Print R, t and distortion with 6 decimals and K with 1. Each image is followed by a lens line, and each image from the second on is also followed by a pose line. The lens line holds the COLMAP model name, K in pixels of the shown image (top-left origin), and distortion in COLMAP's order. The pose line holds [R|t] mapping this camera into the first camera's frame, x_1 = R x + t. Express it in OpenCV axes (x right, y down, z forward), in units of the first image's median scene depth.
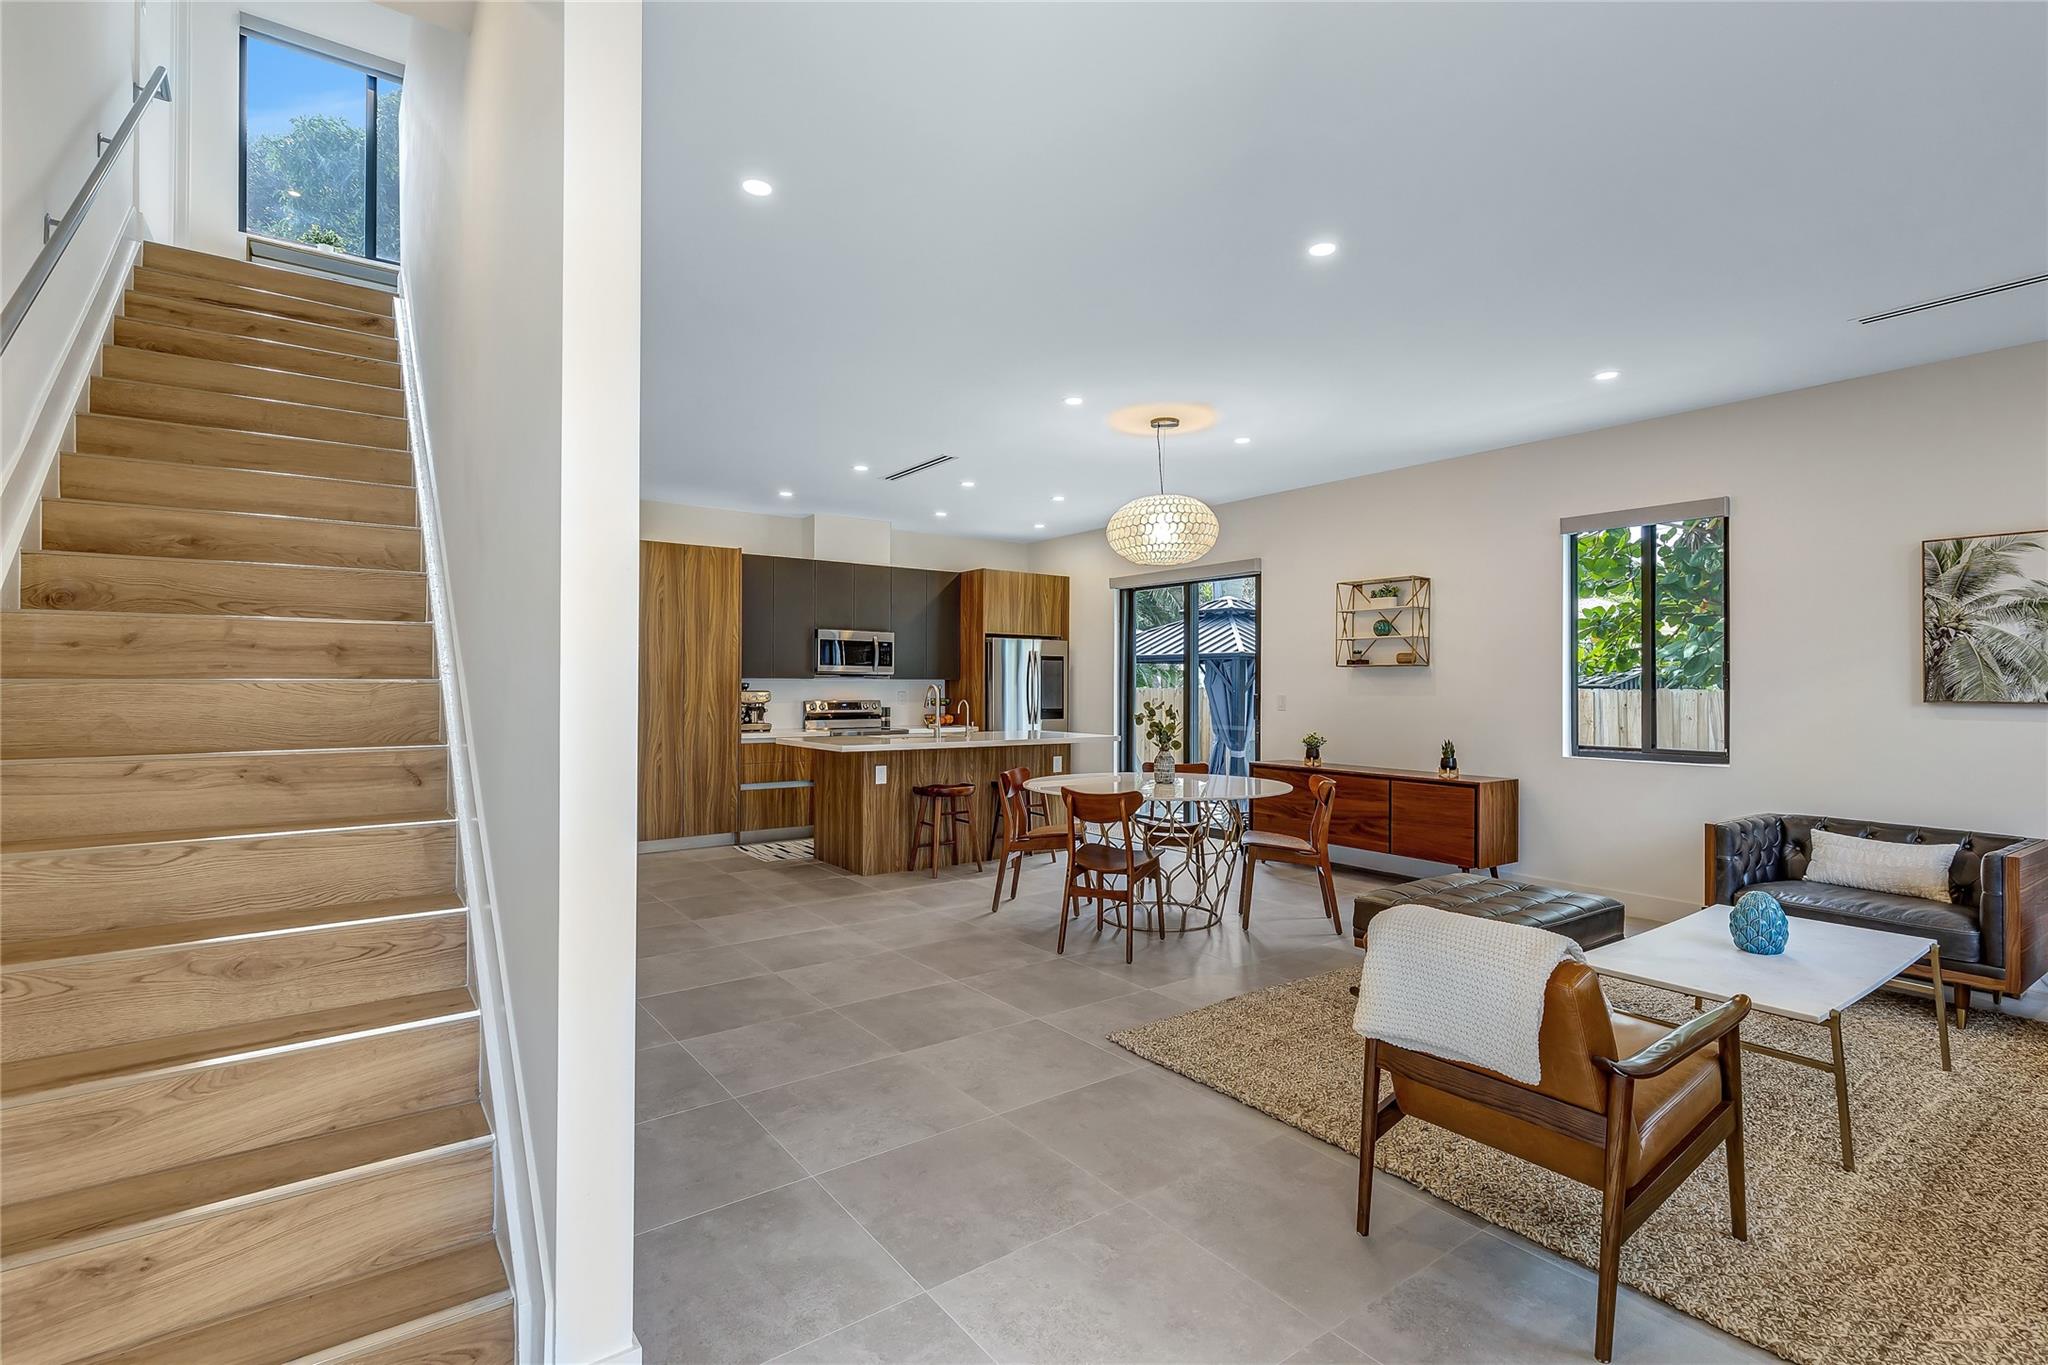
lens RADIAL K [[922.7, 0, 1035.2], [0, 922.7, 667.1], [0, 0, 1]] dist [0.015135, -0.000203]
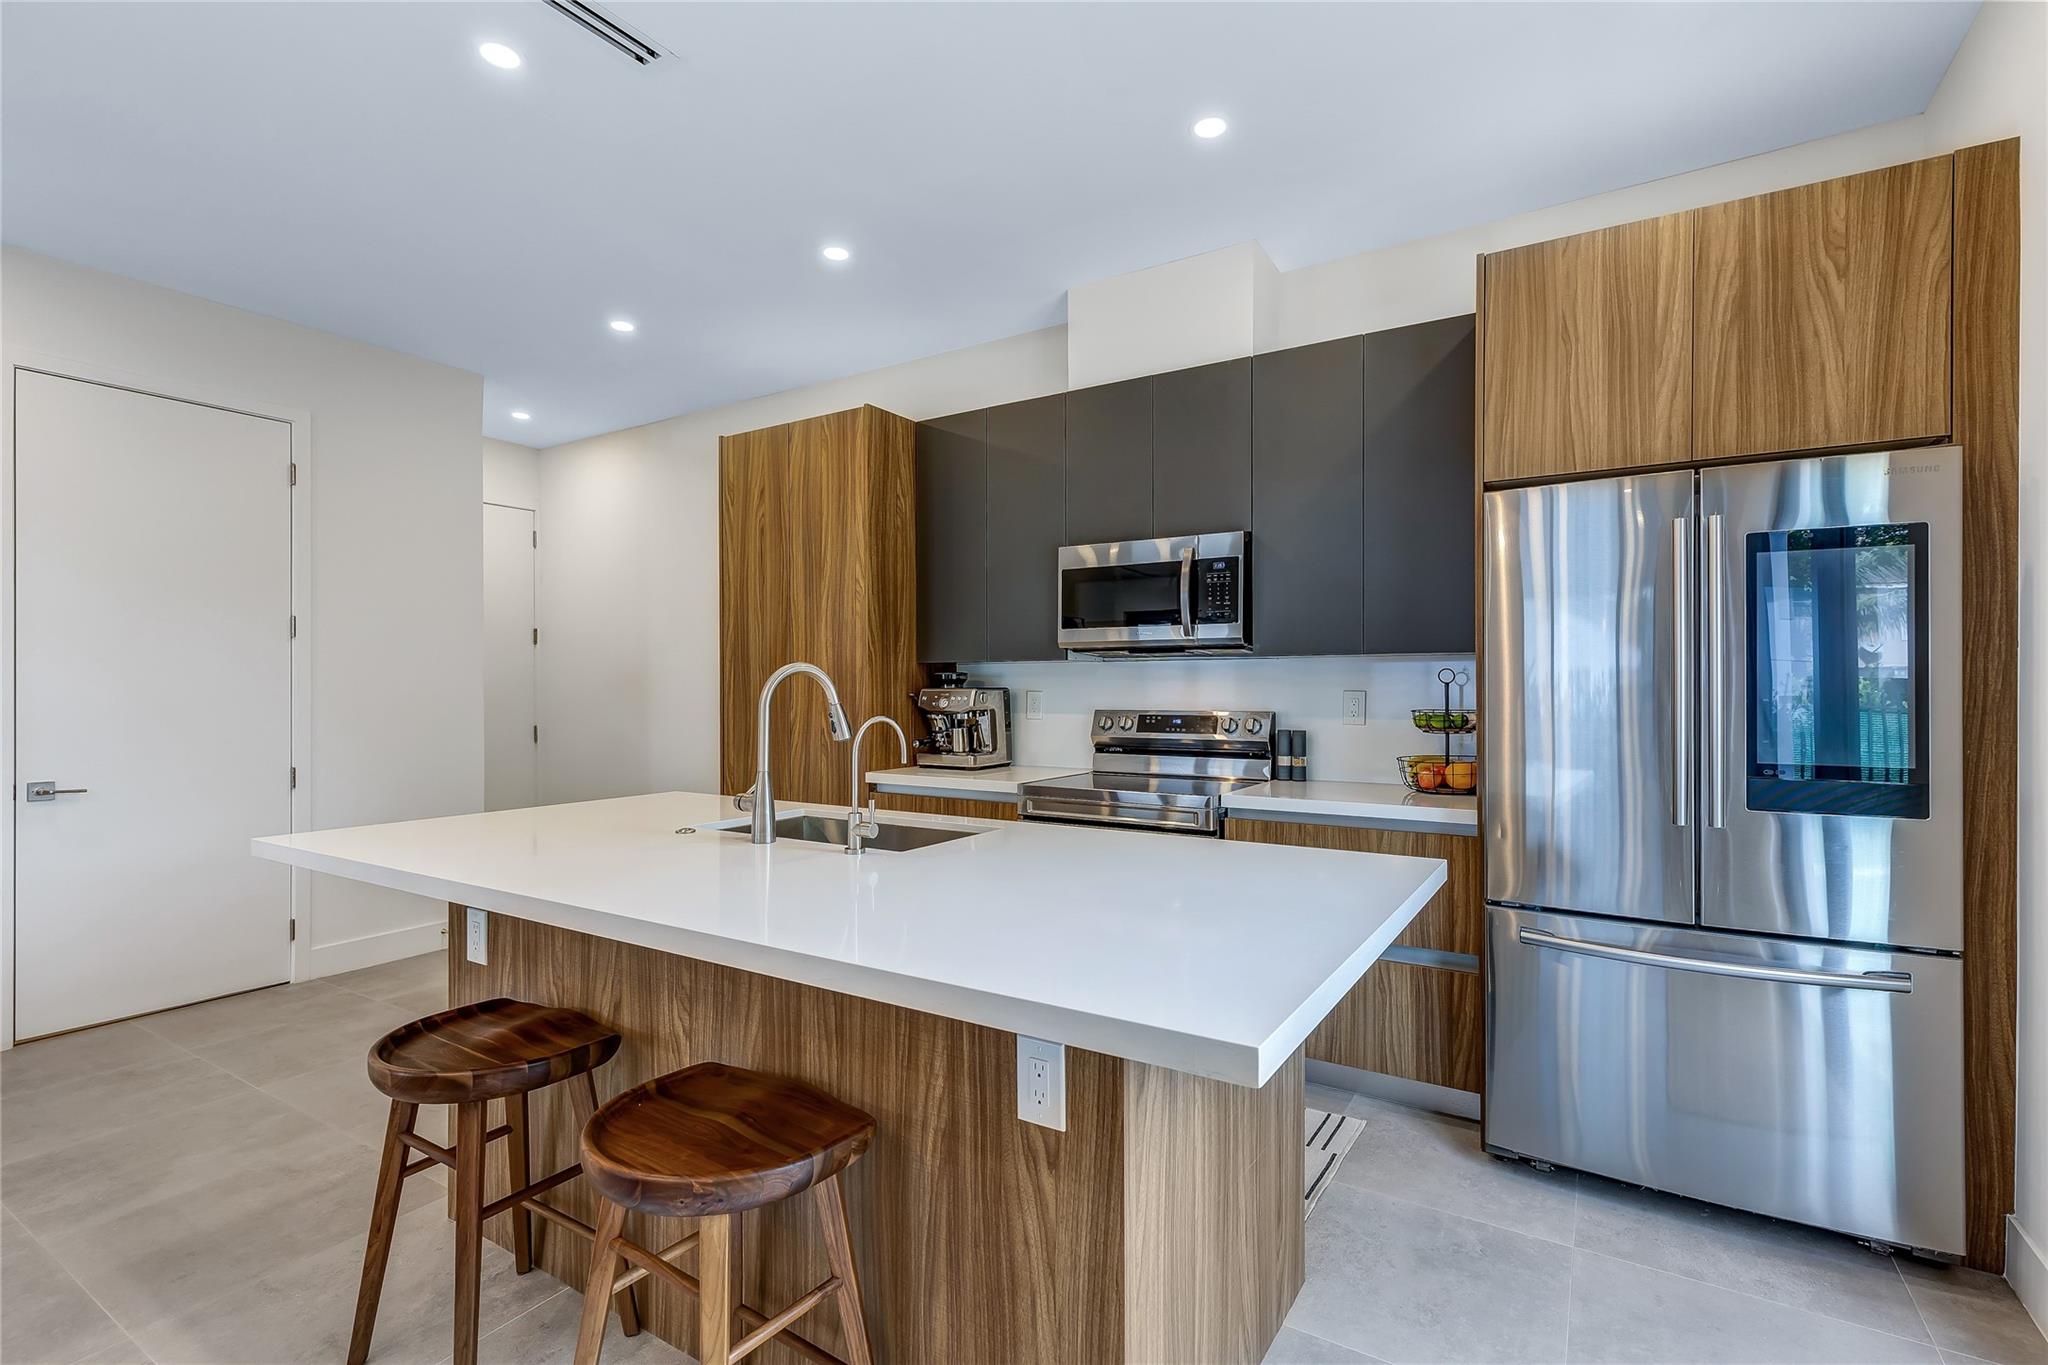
lens RADIAL K [[922.7, 0, 1014.3], [0, 922.7, 688.7], [0, 0, 1]] dist [0.015135, -0.000203]
pose [[0.353738, -0.002964, -0.935340, 0.184728], [0.023363, 0.999711, 0.005668, 0.025338], [0.935053, -0.023858, 0.353705, 0.908396]]
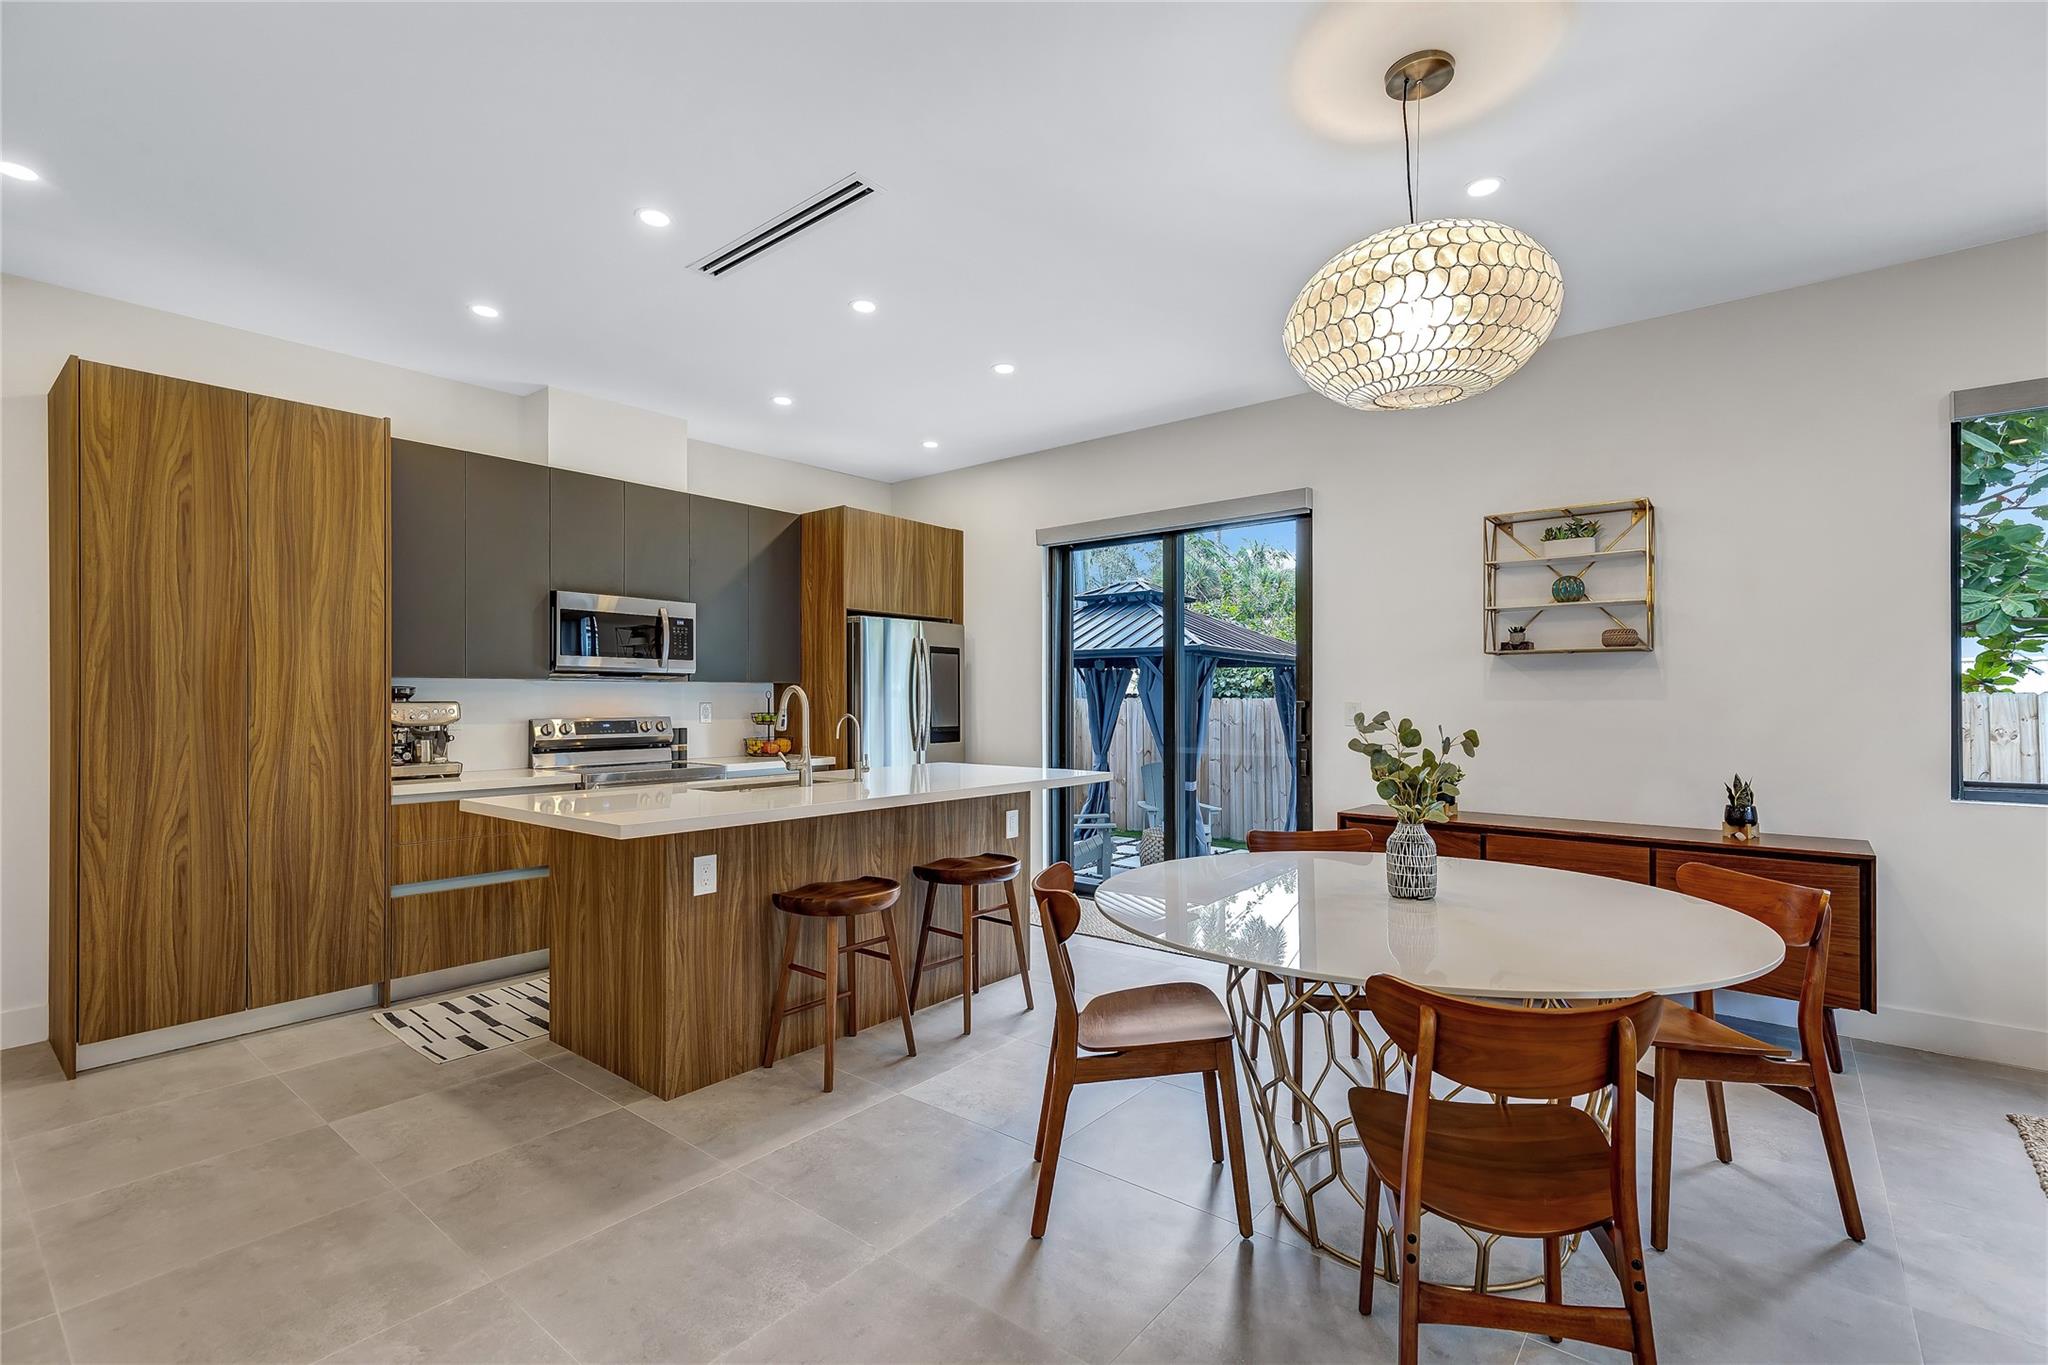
lens RADIAL K [[922.7, 0, 1018.2], [0, 922.7, 686.3], [0, 0, 1]] dist [0.015135, -0.000203]
pose [[0.972797, -0.002894, 0.231640, -0.102749], [0.001521, 0.999980, 0.006108, 0.015024], [-0.231653, -0.005589, 0.972782, 0.430057]]
